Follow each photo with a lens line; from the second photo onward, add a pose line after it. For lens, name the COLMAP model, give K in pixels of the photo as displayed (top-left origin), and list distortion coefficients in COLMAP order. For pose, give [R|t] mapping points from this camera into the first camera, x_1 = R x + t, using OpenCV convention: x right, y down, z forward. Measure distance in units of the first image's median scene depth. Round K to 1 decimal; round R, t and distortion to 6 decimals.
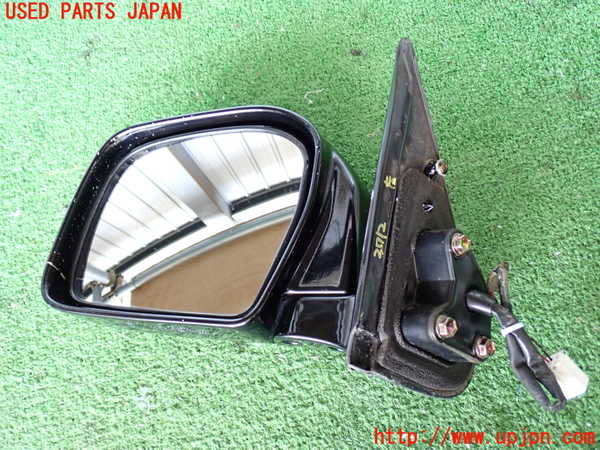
lens RADIAL K [[629.1, 0, 300.1], [0, 629.1, 224.6], [0, 0, 1]] dist [-0.008657, 0.000000]
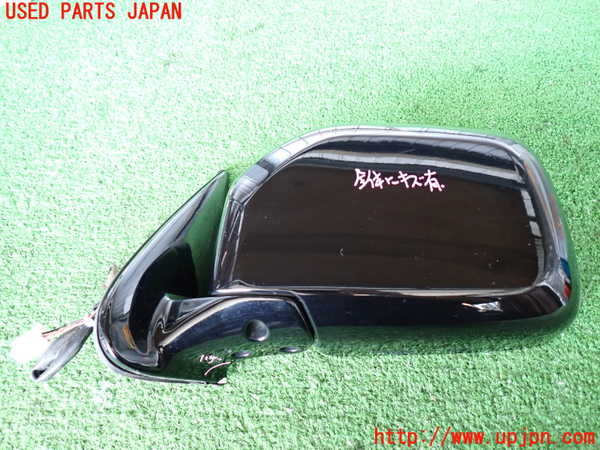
lens RADIAL K [[438.4, 0, 299.5], [0, 438.4, 225.0], [0, 0, 1]] dist [-0.000599, 0.002193]
pose [[0.948461, 0.314630, 0.037807, -0.070739], [-0.310832, 0.946898, -0.082260, -0.004249], [-0.061681, 0.066269, 0.995894, 0.303109]]
